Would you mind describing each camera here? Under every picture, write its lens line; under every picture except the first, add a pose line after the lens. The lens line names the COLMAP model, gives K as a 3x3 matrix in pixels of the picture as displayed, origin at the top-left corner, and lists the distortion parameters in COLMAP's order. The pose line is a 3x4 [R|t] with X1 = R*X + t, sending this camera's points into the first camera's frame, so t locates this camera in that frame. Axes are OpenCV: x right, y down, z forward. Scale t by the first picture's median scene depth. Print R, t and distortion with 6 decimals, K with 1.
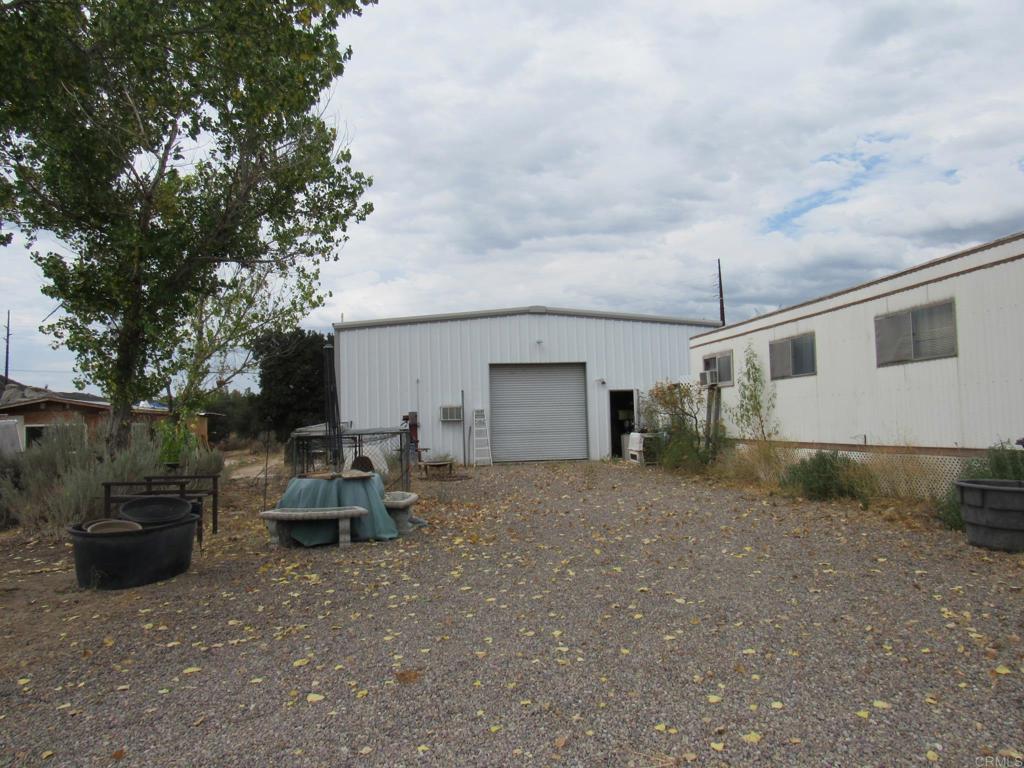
lens RADIAL K [[727.7, 0, 507.7], [0, 727.7, 349.7], [0, 0, 1]] dist [-0.014929, 0.001072]
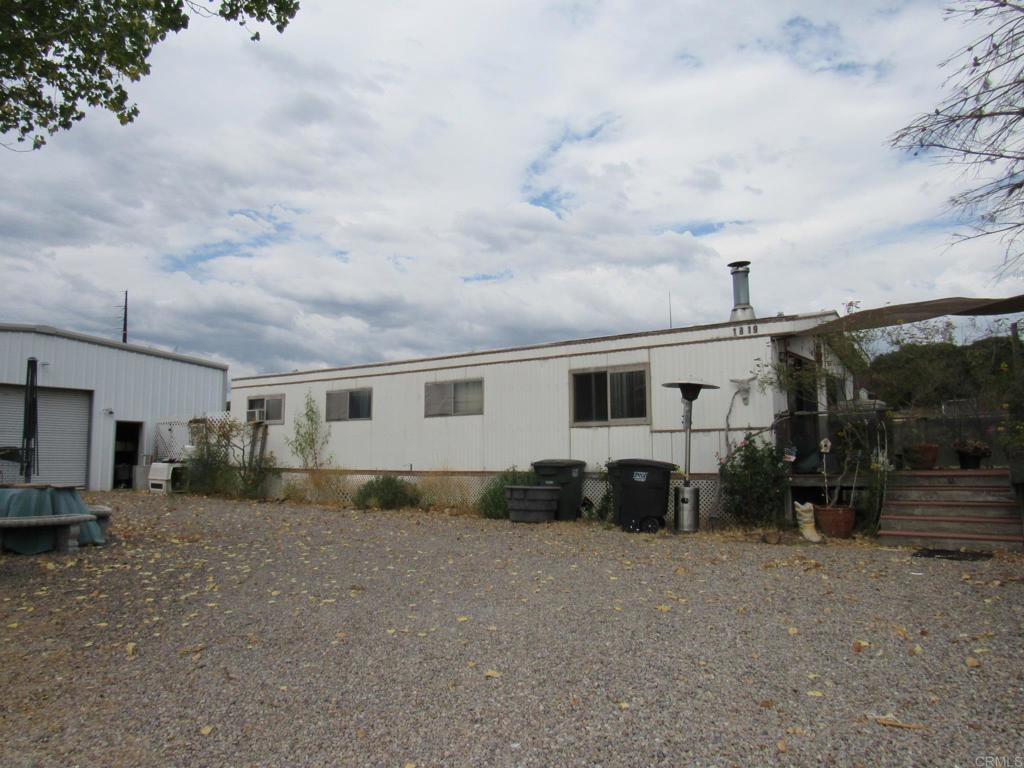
lens RADIAL K [[721.1, 0, 512.0], [0, 721.1, 384.0], [0, 0, 1]] dist [-0.019205, -0.003077]
pose [[0.693306, 0.105483, 0.712882, -0.416328], [-0.093984, 0.994016, -0.055678, 0.021751], [-0.714489, -0.028397, 0.699070, -0.140015]]
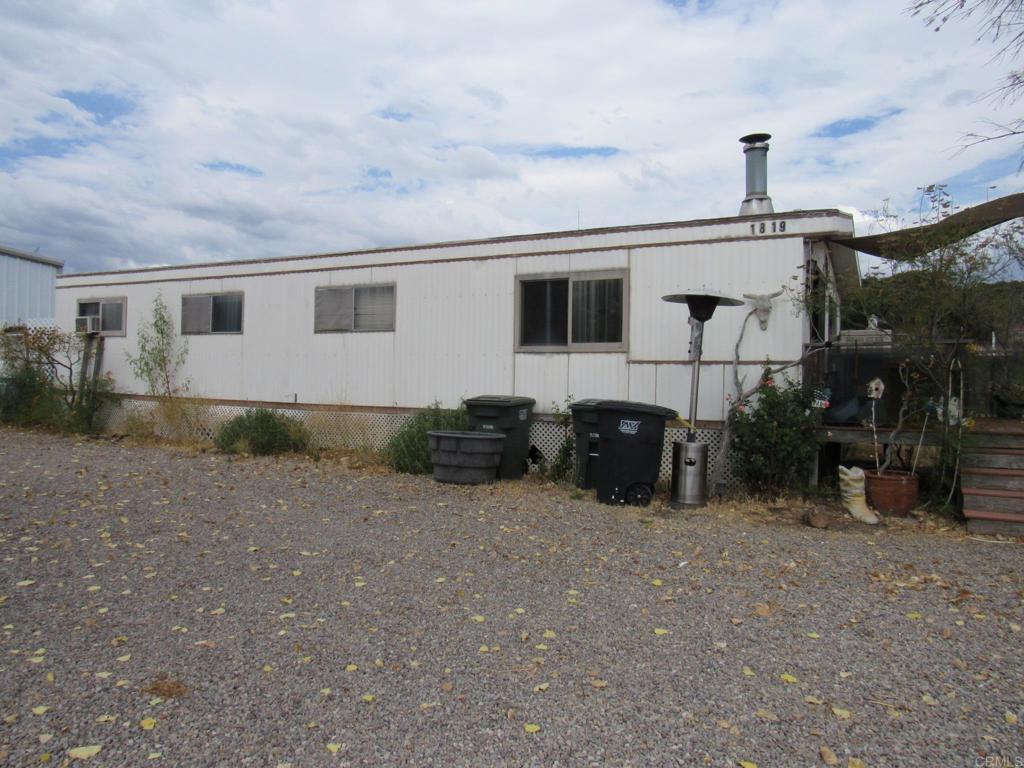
lens RADIAL K [[721.1, 0, 512.0], [0, 721.1, 384.0], [0, 0, 1]] dist [-0.019205, -0.003077]
pose [[0.578515, 0.039267, 0.814726, -0.208792], [-0.121561, 0.991837, 0.038514, 0.022265], [-0.806563, -0.121319, 0.578566, 0.116844]]
